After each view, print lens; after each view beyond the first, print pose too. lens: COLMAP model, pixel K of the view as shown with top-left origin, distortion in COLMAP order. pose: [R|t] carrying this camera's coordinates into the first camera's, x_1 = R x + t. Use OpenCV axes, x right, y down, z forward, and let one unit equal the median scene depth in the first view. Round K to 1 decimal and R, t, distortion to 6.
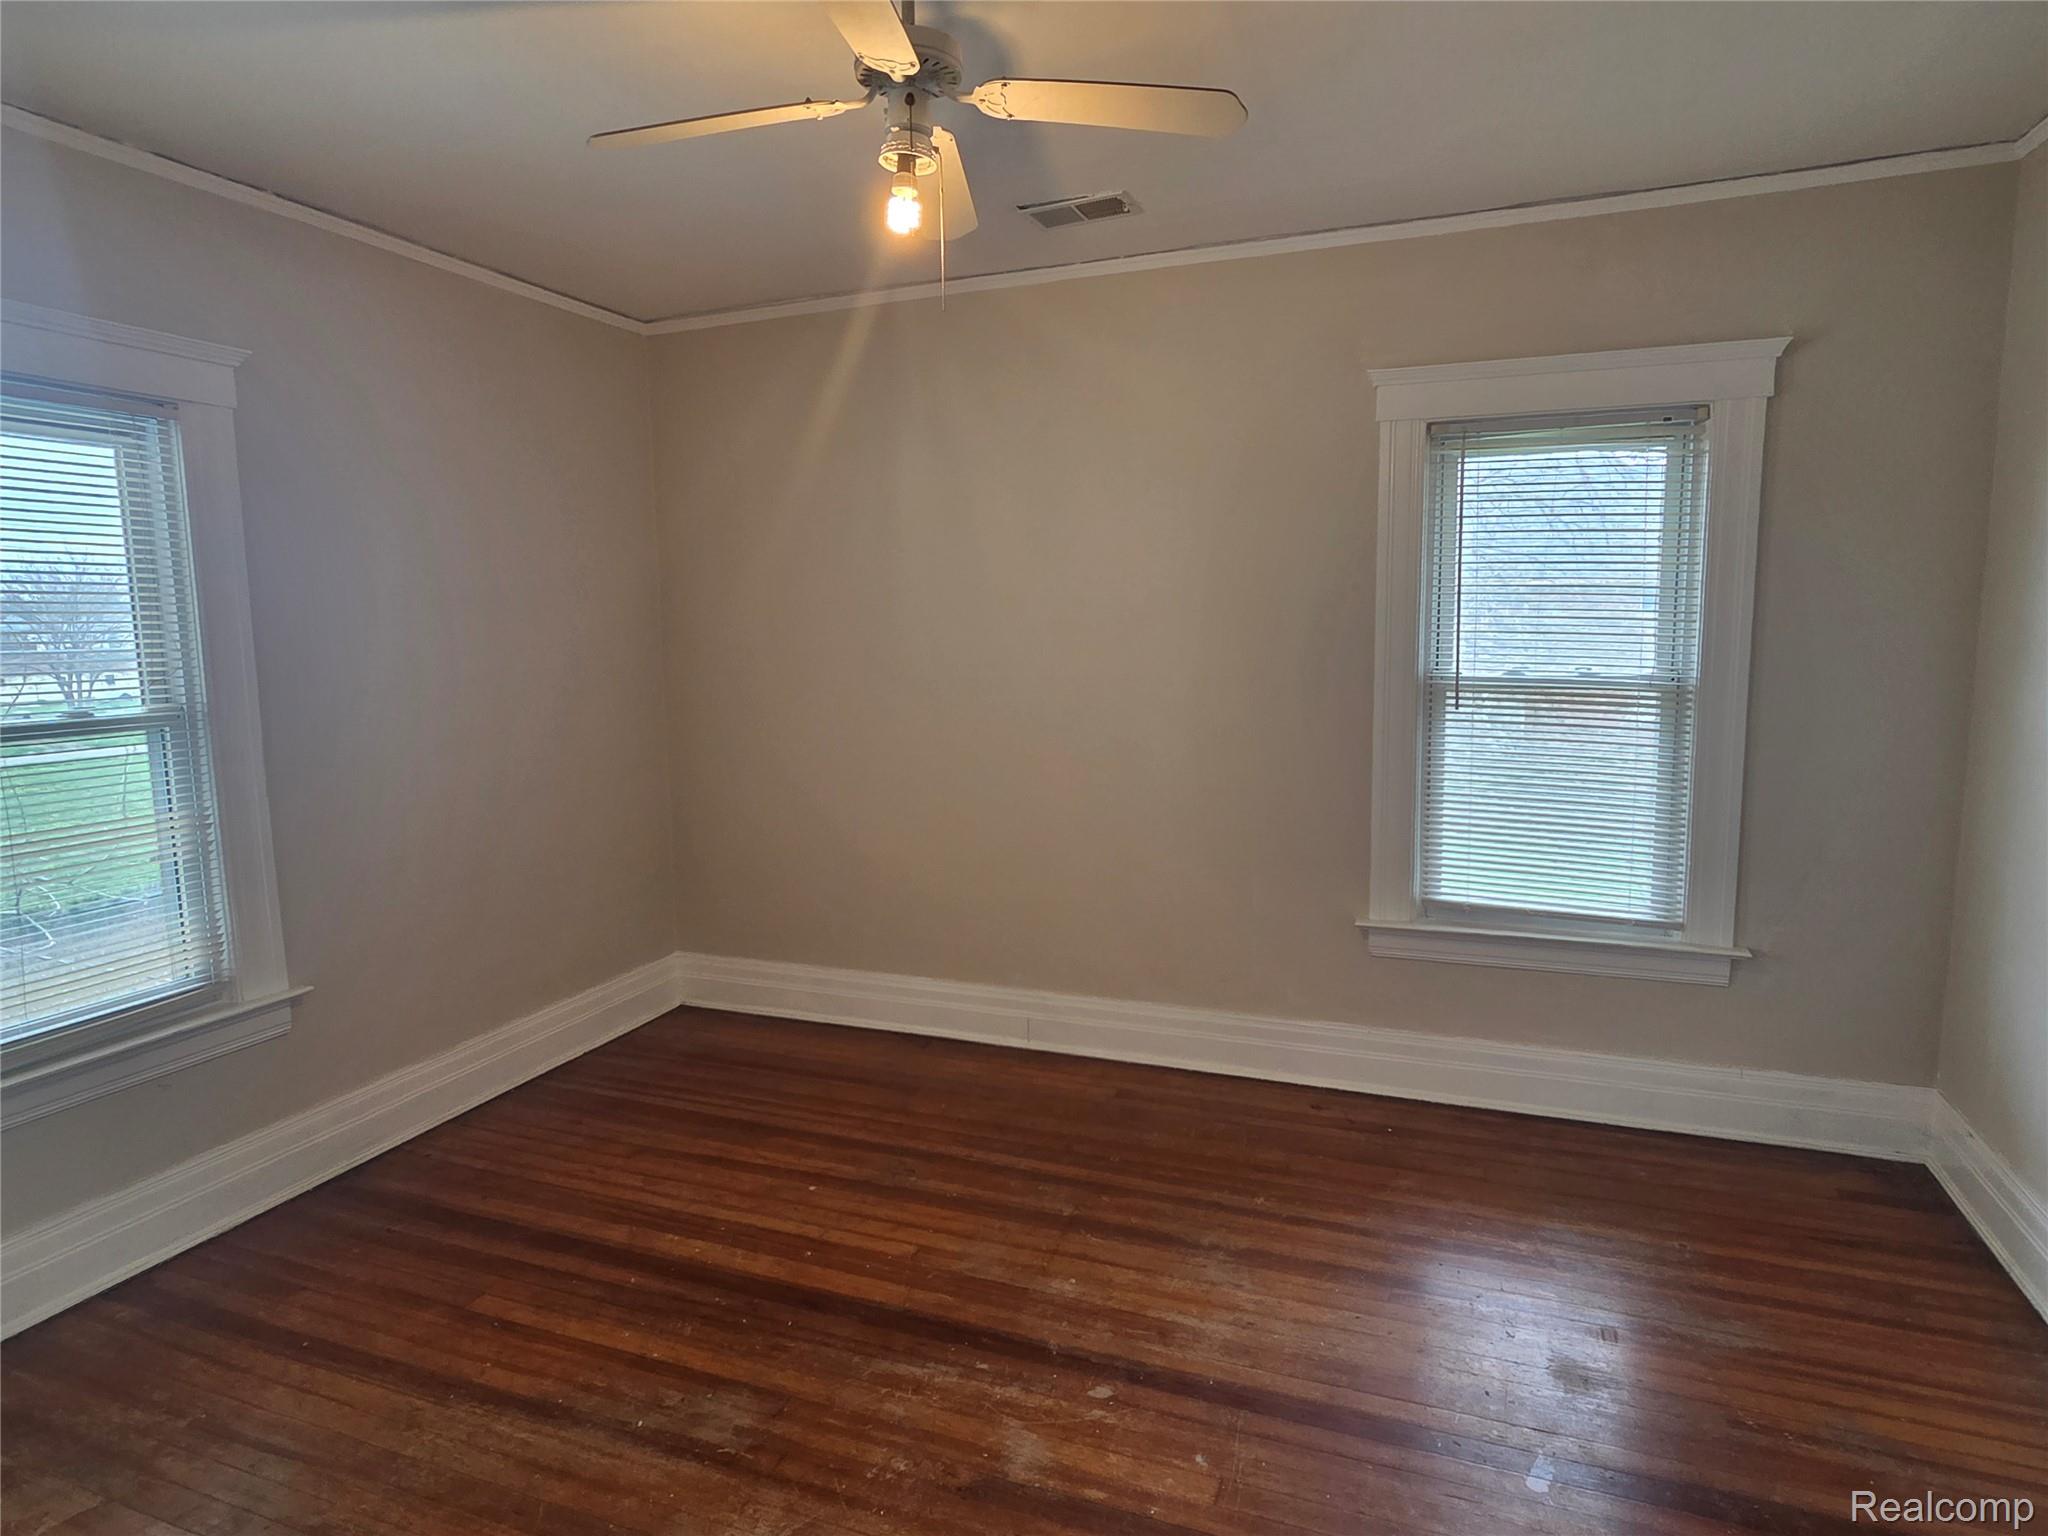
lens RADIAL K [[1205.3, 0, 1028.3], [0, 1205.3, 765.9], [0, 0, 1]] dist [-0.001456, -0.000537]
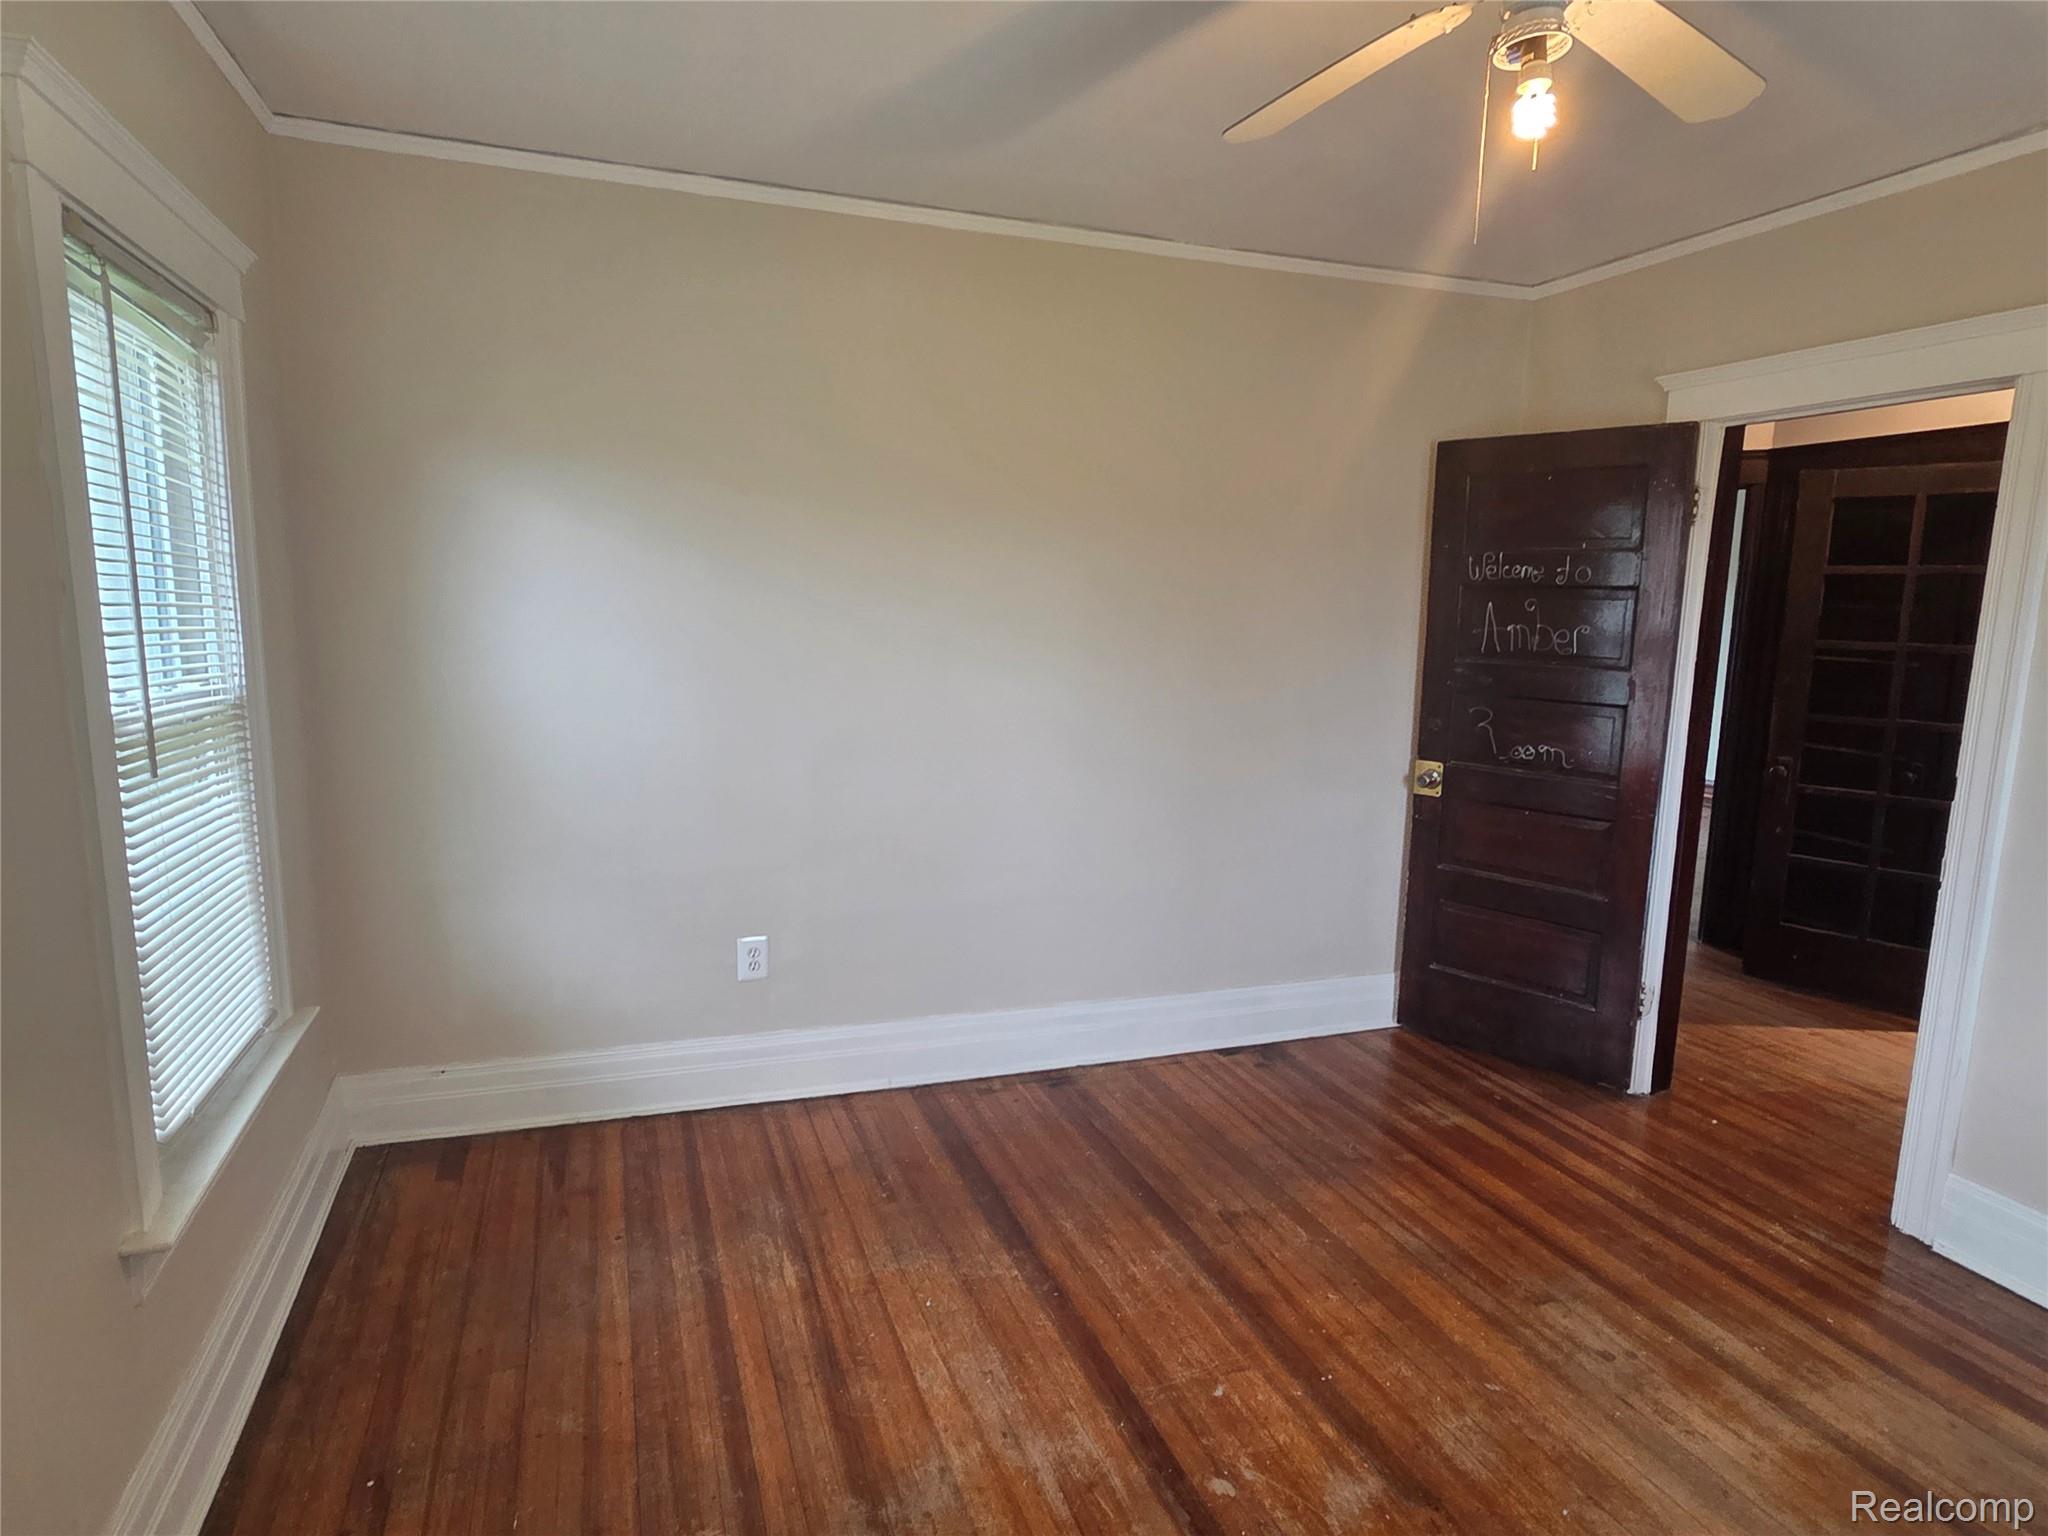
lens RADIAL K [[1205.3, 0, 1023.0], [0, 1205.3, 774.7], [0, 0, 1]] dist [-0.001456, -0.000537]
pose [[-0.649296, -0.118587, 0.751234, -0.454155], [0.086379, 0.969878, 0.227760, -0.205144], [-0.755615, 0.212774, -0.619494, 1.569643]]
